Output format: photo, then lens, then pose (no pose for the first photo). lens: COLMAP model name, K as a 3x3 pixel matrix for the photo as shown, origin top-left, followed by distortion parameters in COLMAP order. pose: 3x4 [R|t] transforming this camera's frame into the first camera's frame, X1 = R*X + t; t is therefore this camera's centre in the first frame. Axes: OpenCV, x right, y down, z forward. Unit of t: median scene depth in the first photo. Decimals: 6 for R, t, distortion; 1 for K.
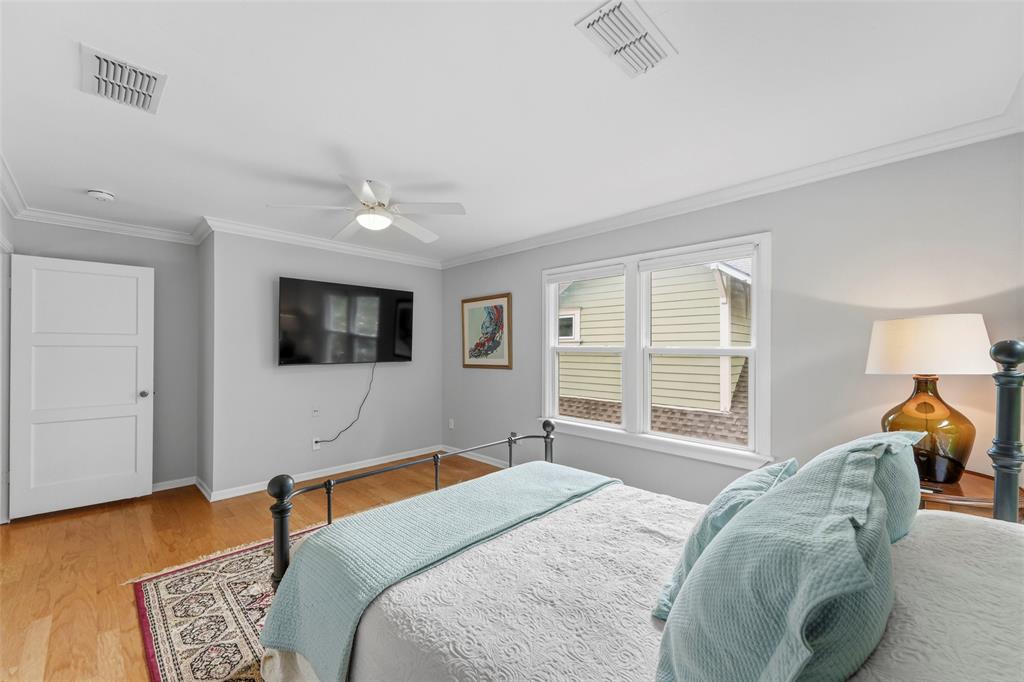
lens RADIAL K [[408.3, 0, 506.3], [0, 408.3, 345.3], [0, 0, 1]] dist [0.003928, -0.001117]
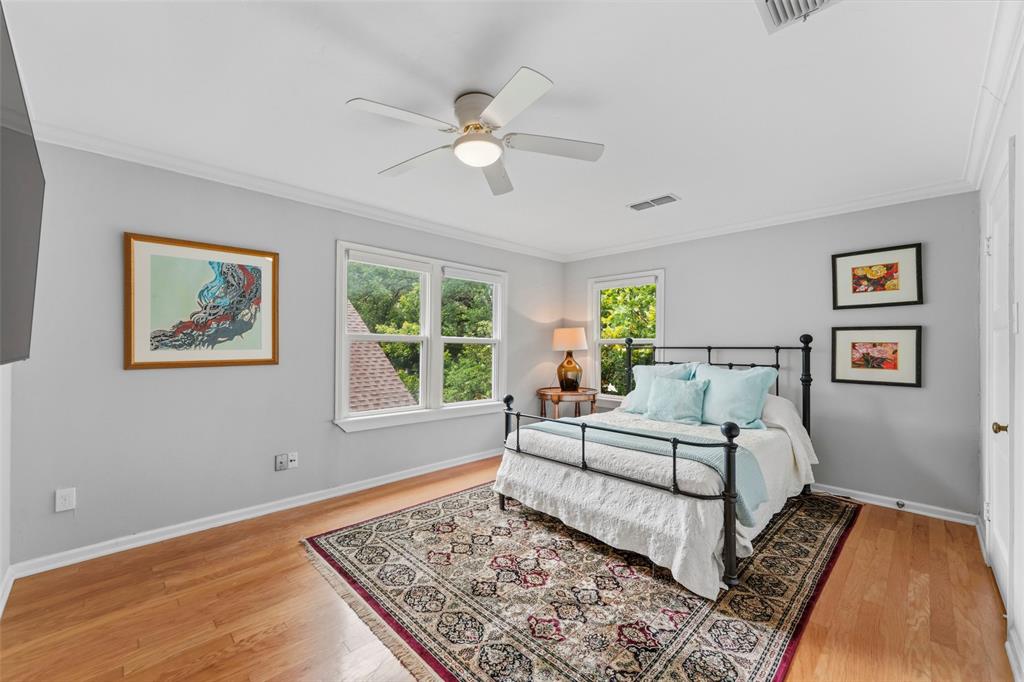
lens RADIAL K [[408.3, 0, 506.3], [0, 408.3, 343.9], [0, 0, 1]] dist [0.003928, -0.001117]
pose [[0.013398, 0.007829, 0.999880, -0.651482], [-0.009530, 0.999925, -0.007702, 0.025317], [-0.999865, -0.009425, 0.013472, 0.585135]]
